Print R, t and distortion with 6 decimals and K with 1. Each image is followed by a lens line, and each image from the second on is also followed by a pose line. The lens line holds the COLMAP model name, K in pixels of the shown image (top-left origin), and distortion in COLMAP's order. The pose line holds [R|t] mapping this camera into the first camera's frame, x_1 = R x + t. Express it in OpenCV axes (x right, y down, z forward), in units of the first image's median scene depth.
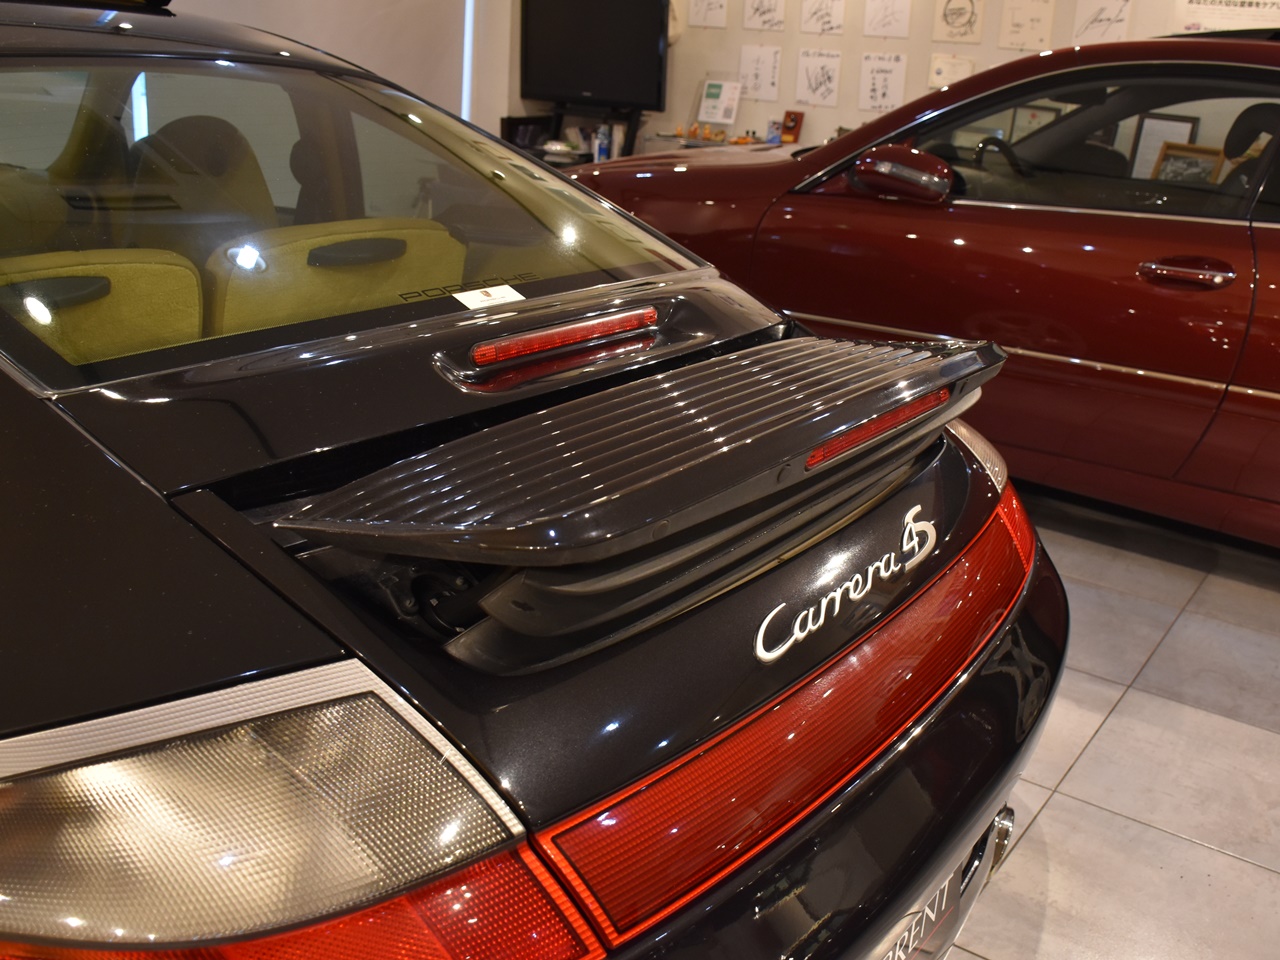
lens RADIAL K [[1200.8, 0, 691.1], [0, 1200.8, 445.3], [0, 0, 1]] dist [-0.127762, 0.024231]
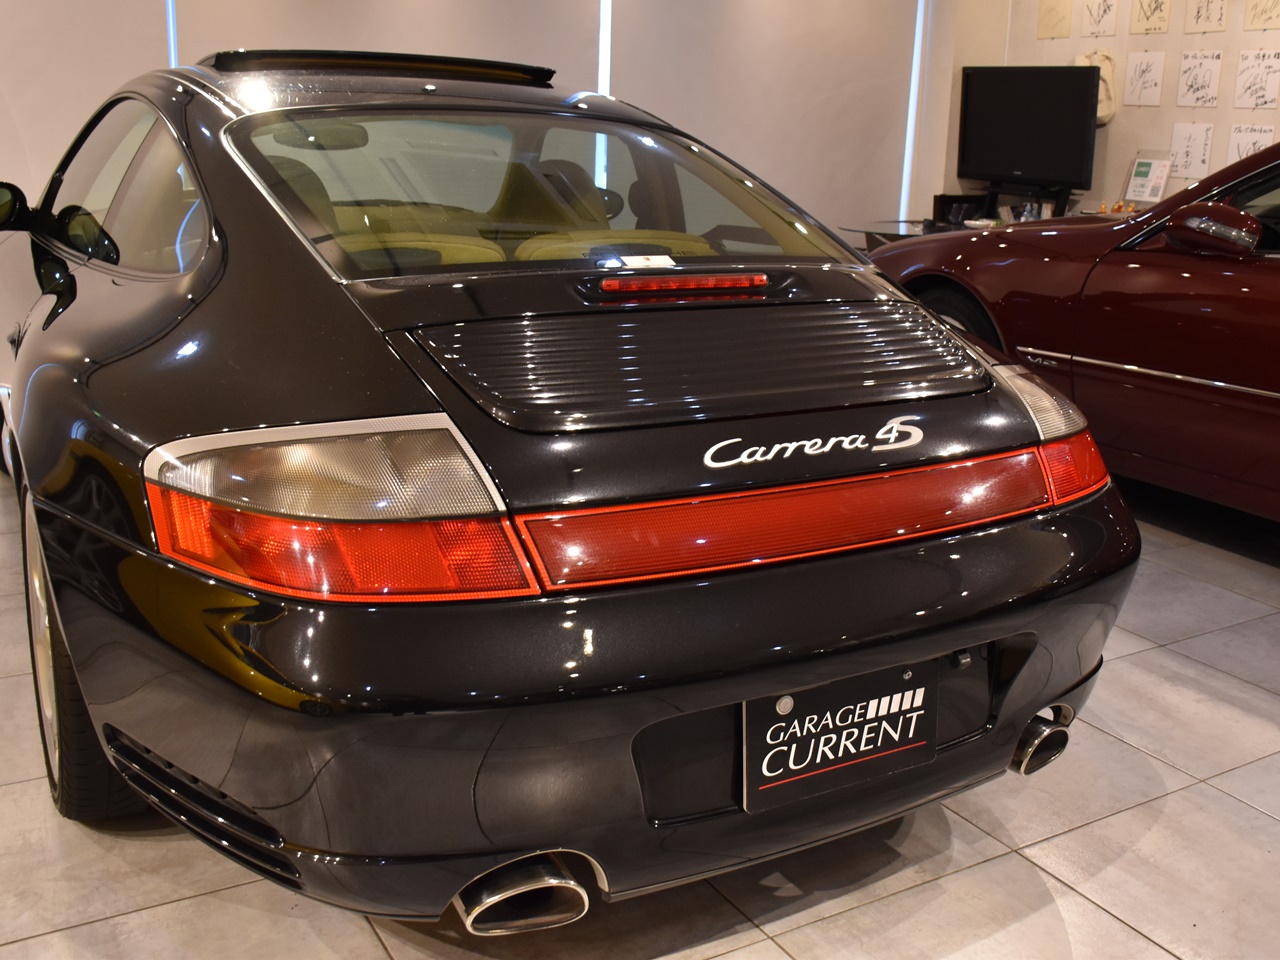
lens RADIAL K [[1276.2, 0, 689.2], [0, 1276.2, 438.6], [0, 0, 1]] dist [-0.075965, 0.000000]
pose [[0.912242, 0.069135, -0.403776, 0.119006], [-0.108309, 0.991286, -0.074973, 0.046165], [0.395074, 0.112126, 0.911781, -0.086329]]
